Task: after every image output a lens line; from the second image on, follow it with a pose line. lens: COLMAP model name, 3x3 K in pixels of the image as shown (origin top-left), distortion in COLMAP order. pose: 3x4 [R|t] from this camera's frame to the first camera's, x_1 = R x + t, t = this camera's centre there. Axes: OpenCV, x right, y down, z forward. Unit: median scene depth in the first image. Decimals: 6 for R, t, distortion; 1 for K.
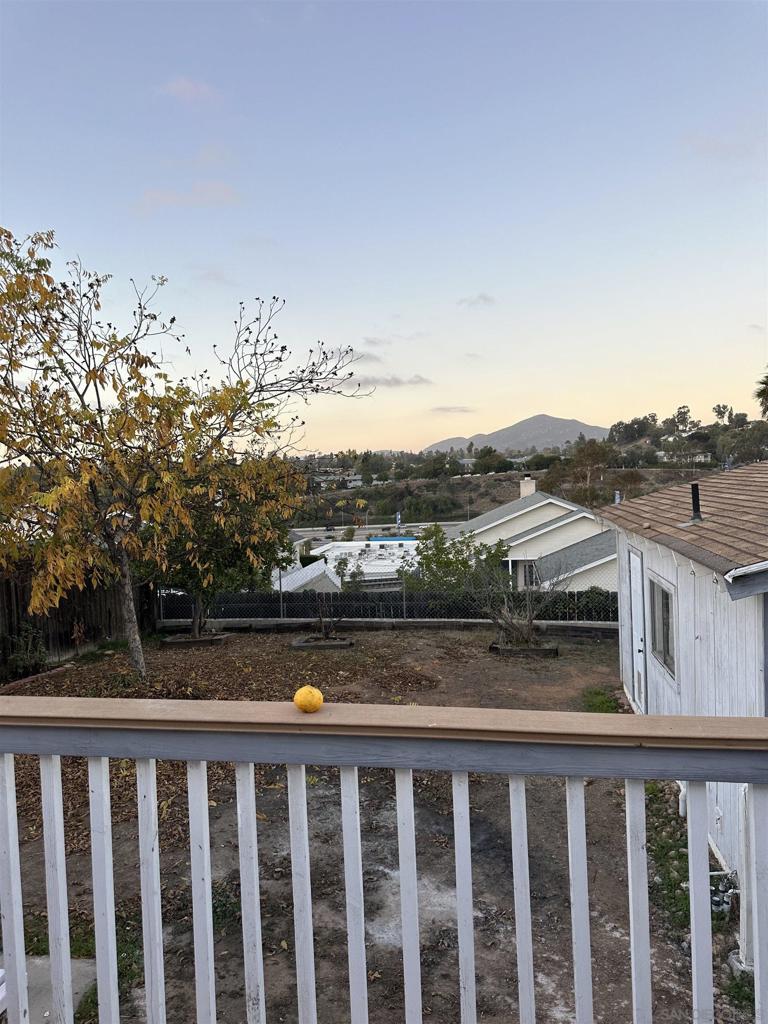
lens RADIAL K [[697.1, 0, 384.0], [0, 697.1, 512.0], [0, 0, 1]] dist [0.083091, -0.152901]
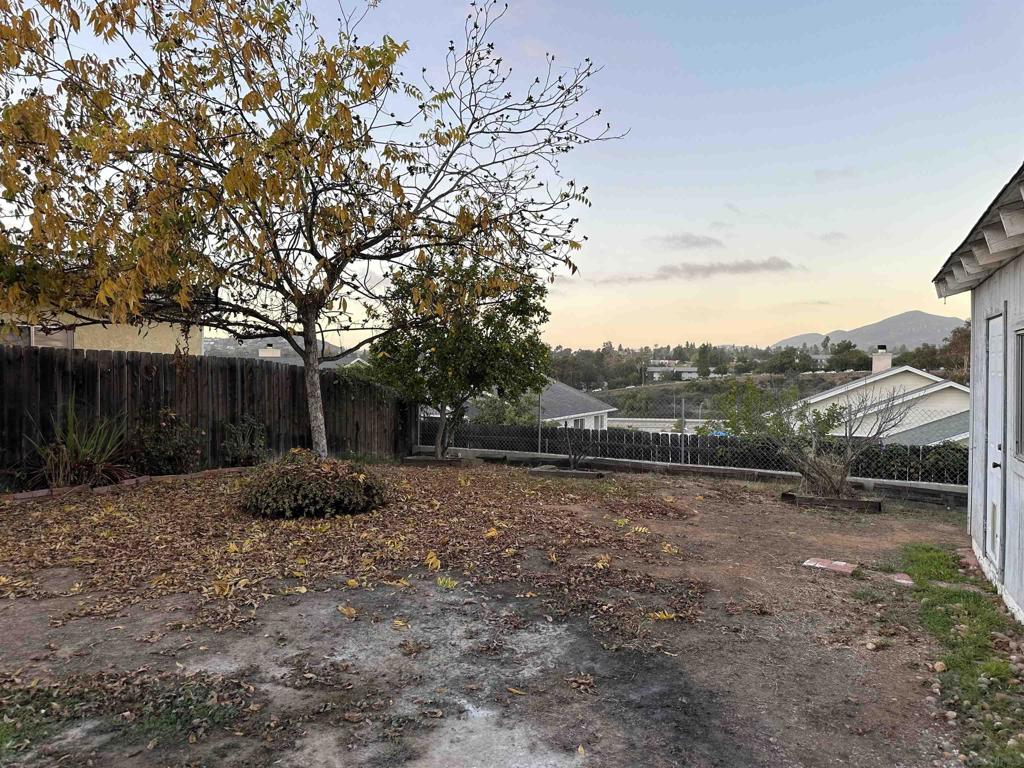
lens RADIAL K [[697.1, 0, 512.0], [0, 697.1, 384.0], [0, 0, 1]] dist [0.083091, -0.152901]
pose [[0.954830, 0.047914, -0.293266, 0.075838], [-0.057784, 0.998014, -0.025080, 0.093846], [0.291482, 0.040893, 0.955702, 0.160997]]
